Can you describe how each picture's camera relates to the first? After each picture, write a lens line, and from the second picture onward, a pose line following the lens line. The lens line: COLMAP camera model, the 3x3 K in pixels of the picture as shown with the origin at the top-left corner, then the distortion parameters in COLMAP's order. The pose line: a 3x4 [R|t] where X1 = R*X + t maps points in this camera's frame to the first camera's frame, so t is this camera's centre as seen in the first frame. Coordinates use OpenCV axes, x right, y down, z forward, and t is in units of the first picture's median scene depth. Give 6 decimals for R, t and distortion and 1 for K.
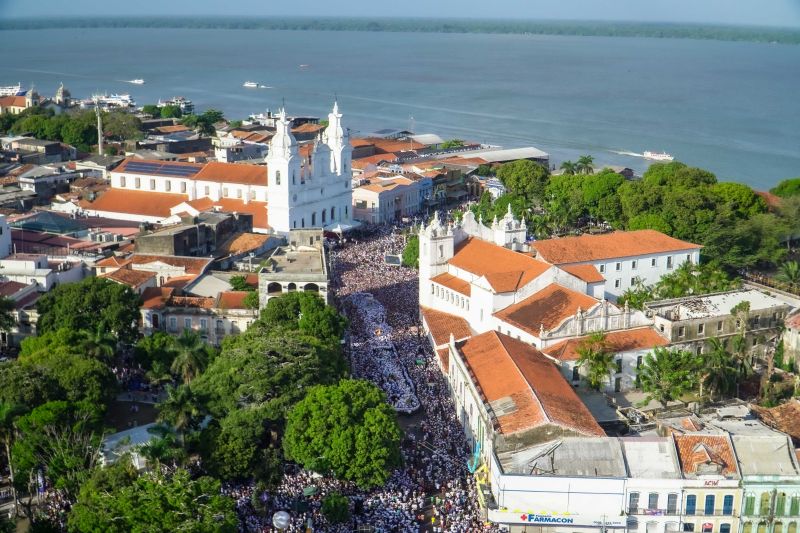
lens RADIAL K [[1106.1, 0, 410.2], [0, 1106.1, 263.5], [0, 0, 1]] dist [0.012580, -0.735079]
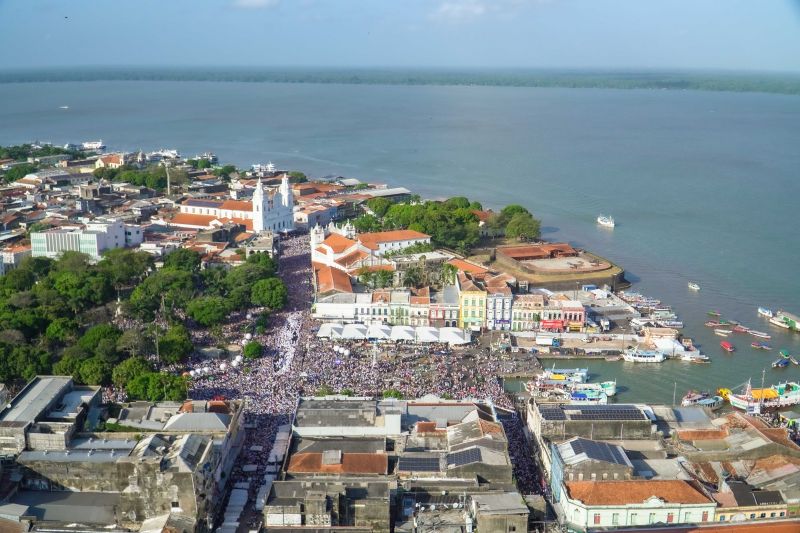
lens RADIAL K [[900.5, 0, 397.1], [0, 900.5, 268.4], [0, 0, 1]] dist [0.063592, -0.506077]
pose [[0.999963, -0.007544, 0.004084, 0.183495], [0.007529, 0.999965, 0.003667, 0.047280], [-0.004112, -0.003636, 0.999985, -0.984936]]
